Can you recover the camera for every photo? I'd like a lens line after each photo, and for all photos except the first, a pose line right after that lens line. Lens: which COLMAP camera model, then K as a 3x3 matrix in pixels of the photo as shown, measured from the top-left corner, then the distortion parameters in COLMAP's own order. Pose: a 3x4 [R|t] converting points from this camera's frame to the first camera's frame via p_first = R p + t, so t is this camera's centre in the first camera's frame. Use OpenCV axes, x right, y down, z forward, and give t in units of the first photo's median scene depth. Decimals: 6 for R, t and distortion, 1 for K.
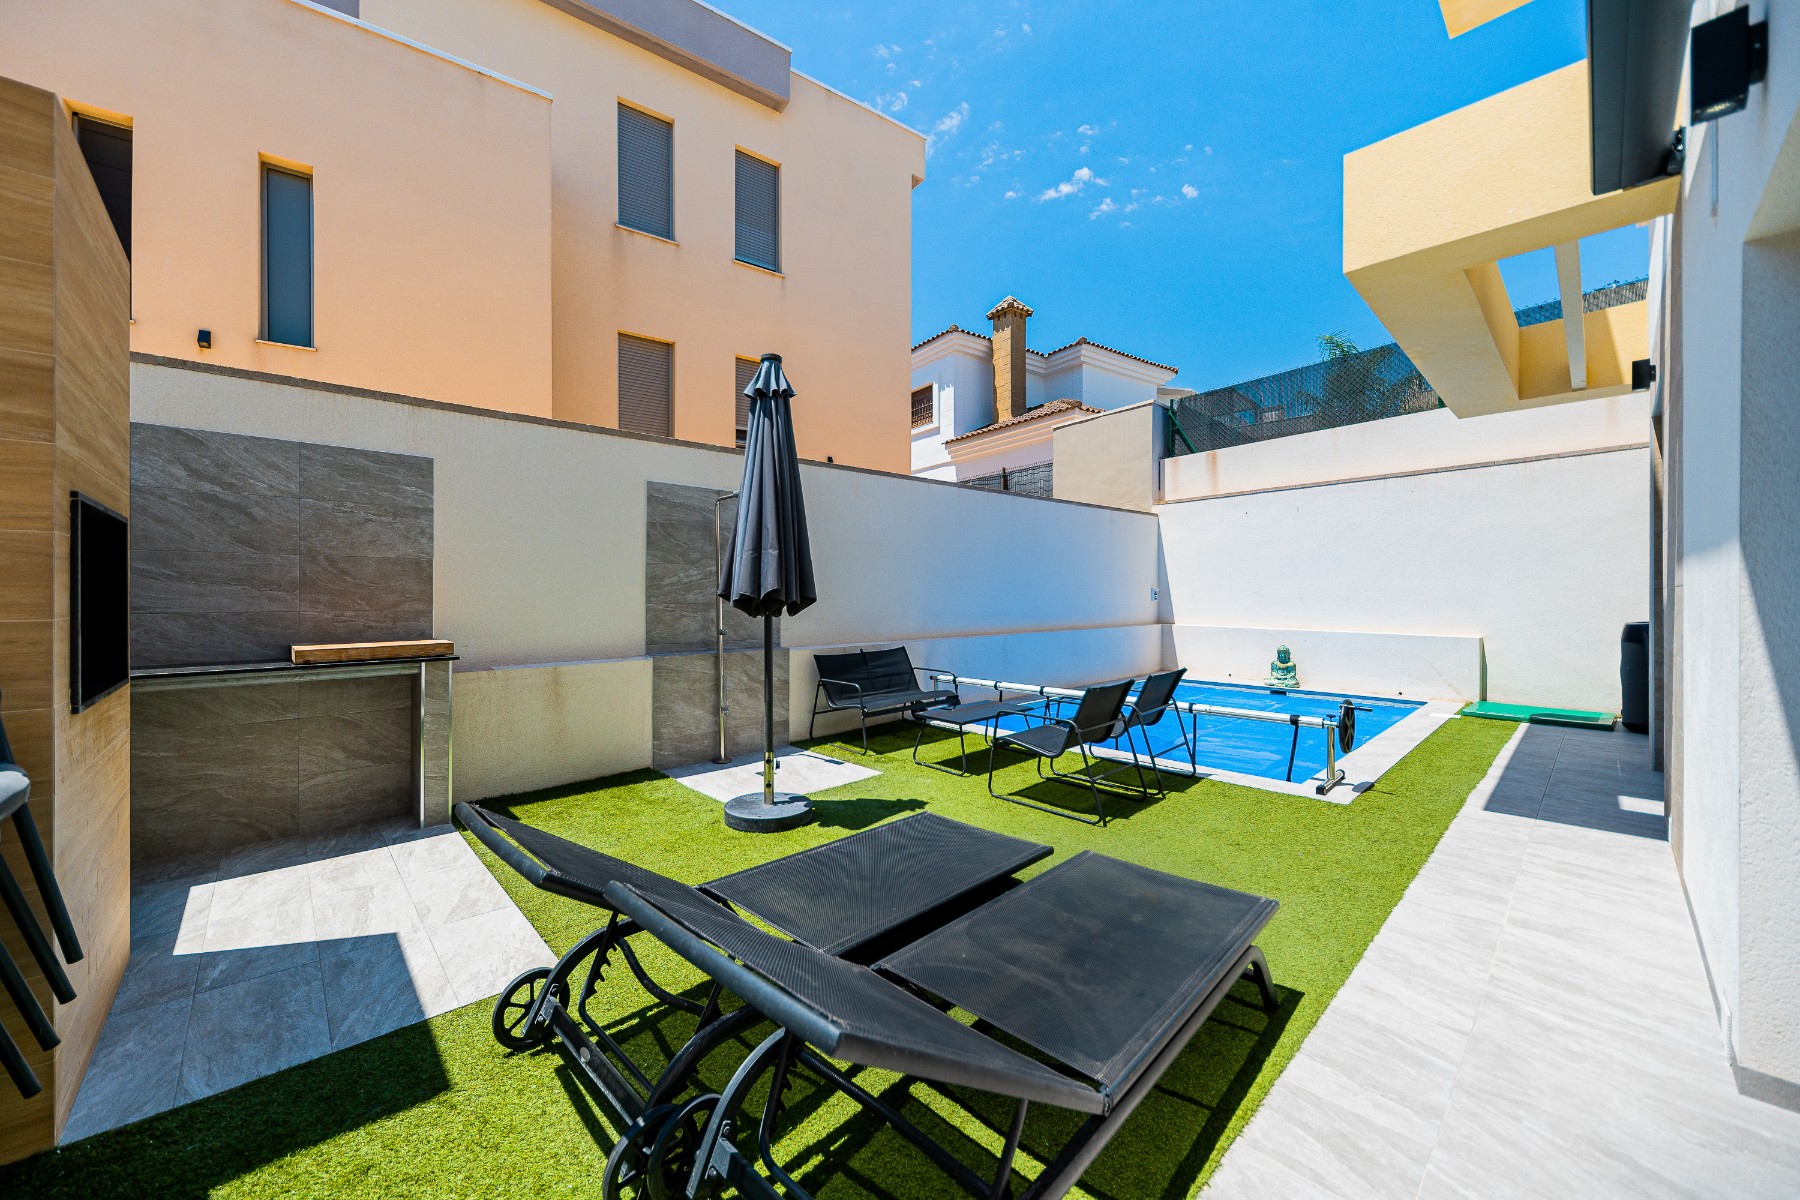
lens RADIAL K [[660.2, 0, 870.6], [0, 660.2, 597.3], [0, 0, 1]] dist [0.000334, 0.000007]
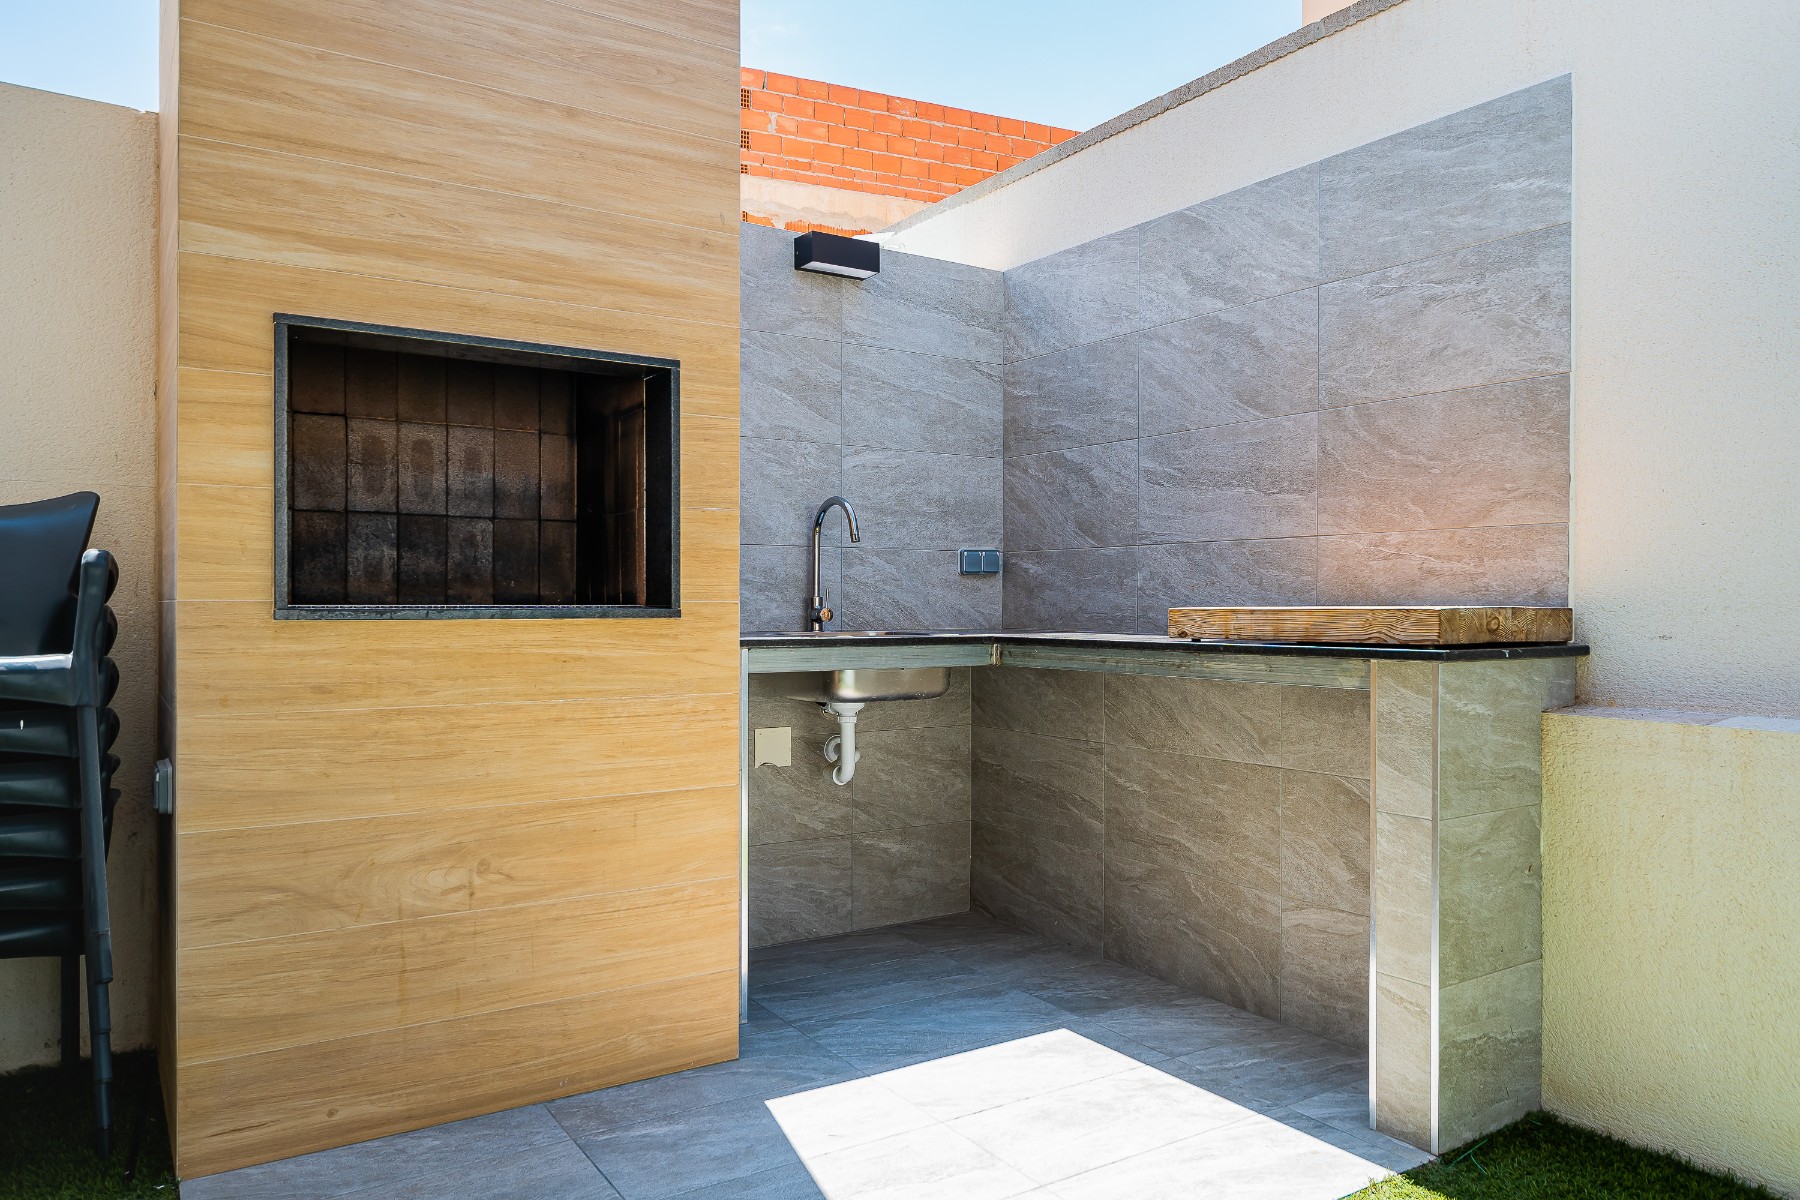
lens RADIAL K [[1245.6, 0, 900.0], [0, 1245.6, 600.0], [0, 0, 1]] dist [0.005478, 0.000468]
pose [[-0.158730, 0.000986, -0.987322, 0.024959], [-0.000359, 0.999999, 0.001056, 0.066102], [0.987322, 0.000522, -0.158730, 0.868870]]
